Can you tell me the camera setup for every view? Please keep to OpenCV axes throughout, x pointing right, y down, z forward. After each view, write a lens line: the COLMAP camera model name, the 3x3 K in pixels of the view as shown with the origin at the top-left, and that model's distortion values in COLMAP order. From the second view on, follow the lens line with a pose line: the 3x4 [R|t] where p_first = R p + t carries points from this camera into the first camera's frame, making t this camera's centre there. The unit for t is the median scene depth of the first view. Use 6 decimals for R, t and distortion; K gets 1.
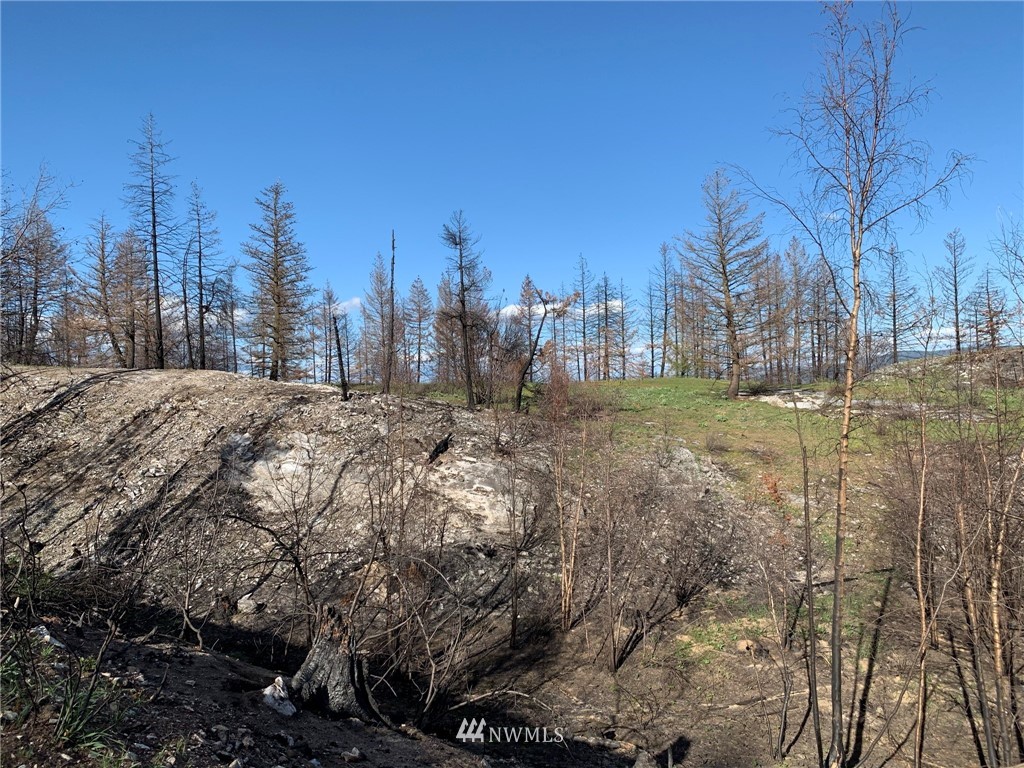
lens RADIAL K [[769.3, 0, 502.9], [0, 769.3, 380.7], [0, 0, 1]] dist [0.016329, -0.021952]
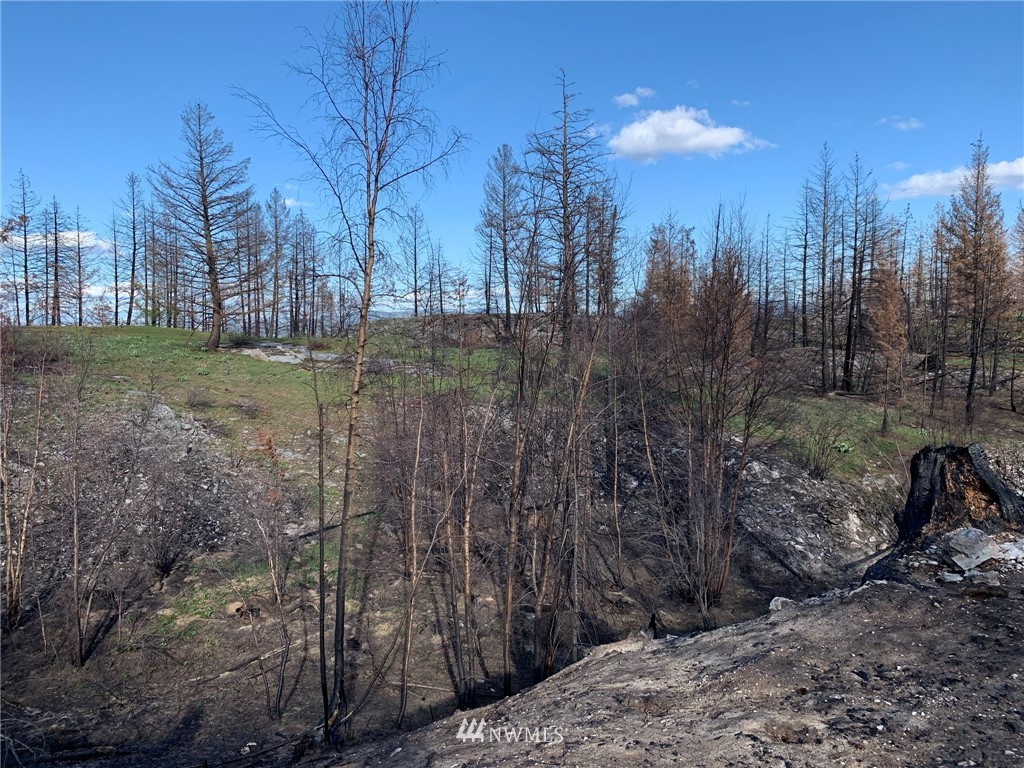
lens RADIAL K [[769.3, 0, 509.1], [0, 769.3, 385.2], [0, 0, 1]] dist [0.016329, -0.021952]
pose [[0.781394, -0.004865, 0.624019, -0.013098], [-0.037398, 0.997807, 0.054609, 0.000015], [-0.622916, -0.066008, 0.779499, 0.038033]]
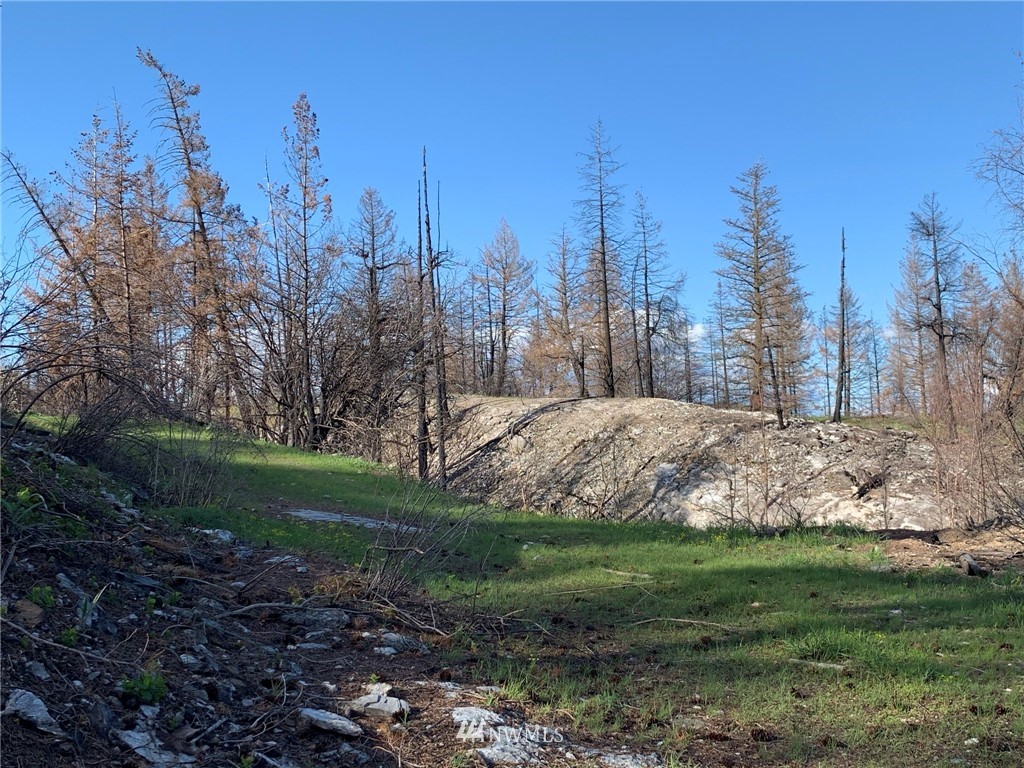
lens RADIAL K [[1192.1, 0, 516.9], [0, 1192.1, 390.8], [0, 0, 1]] dist [0.324248, 0.000000]
pose [[0.848823, -0.018341, -0.528359, 0.247452], [0.005641, 0.999655, -0.025639, 0.014245], [0.528647, 0.018782, 0.848634, -0.307276]]
